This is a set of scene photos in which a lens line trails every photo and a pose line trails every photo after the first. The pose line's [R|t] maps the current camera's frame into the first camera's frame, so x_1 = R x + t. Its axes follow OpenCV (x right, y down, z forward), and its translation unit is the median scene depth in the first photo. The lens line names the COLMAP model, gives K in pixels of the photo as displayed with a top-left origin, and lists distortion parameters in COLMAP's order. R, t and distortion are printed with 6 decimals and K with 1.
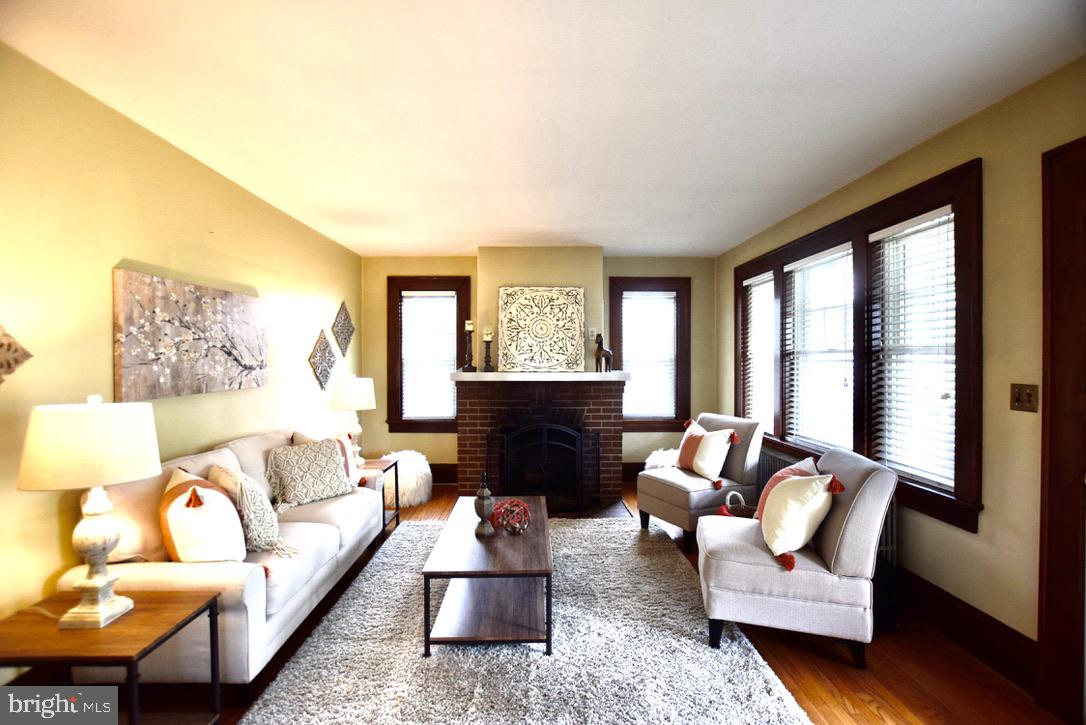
lens RADIAL K [[488.5, 0, 542.4], [0, 488.5, 363.8], [0, 0, 1]] dist [-0.029688, 0.000587]
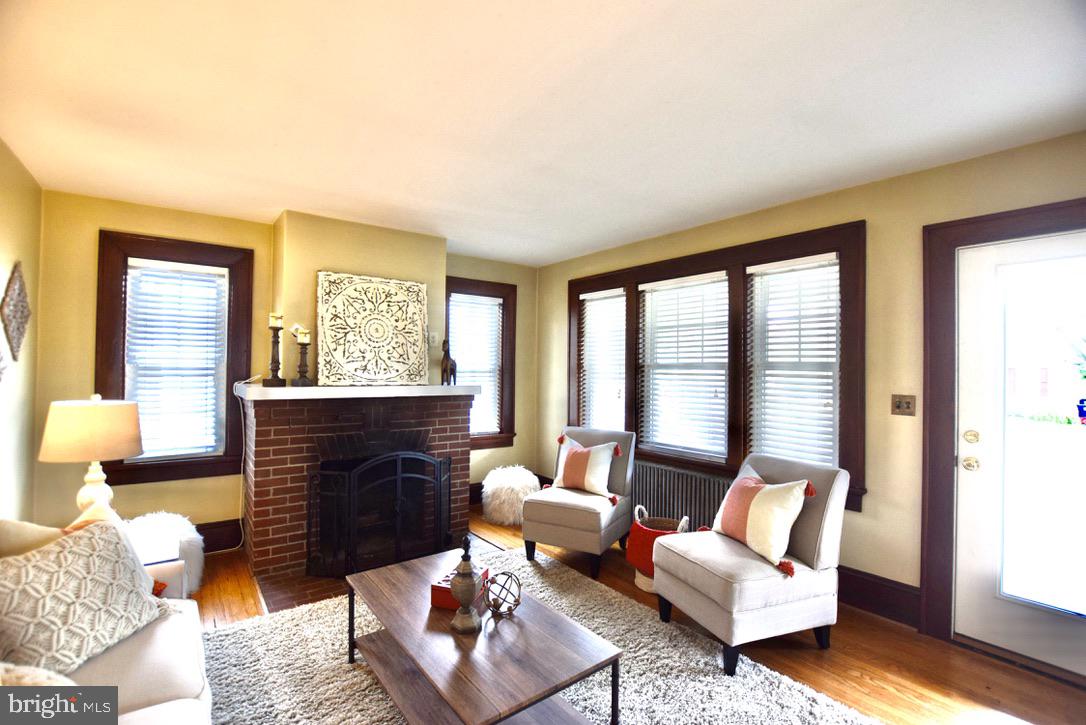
lens RADIAL K [[487.0, 0, 548.3], [0, 487.0, 363.2], [0, 0, 1]] dist [-0.027565, 0.000919]
pose [[0.801147, 0.016349, 0.598245, -0.383567], [-0.006429, 0.999804, -0.018712, -0.009431], [-0.598433, 0.011145, 0.801095, 0.330687]]
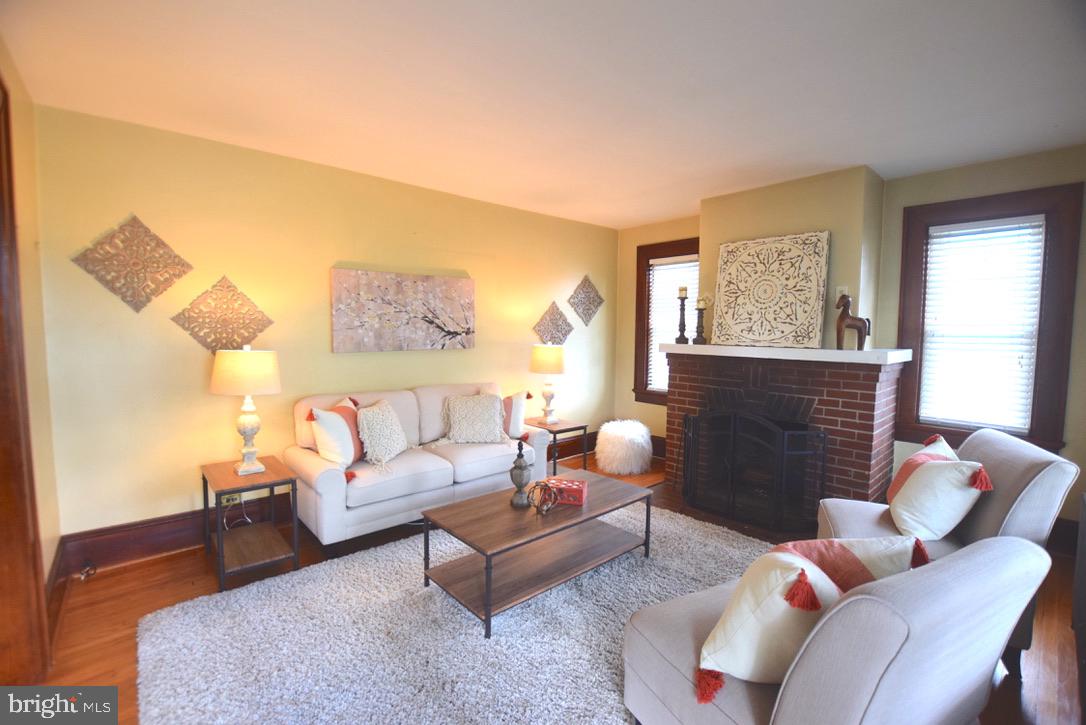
lens RADIAL K [[479.5, 0, 541.6], [0, 479.5, 362.1], [0, 0, 1]] dist [-0.026807, 0.000000]
pose [[0.645203, 0.060381, -0.761621, 0.554948], [-0.018186, 0.997803, 0.063700, -0.000882], [0.763794, -0.027248, 0.644884, 0.357184]]
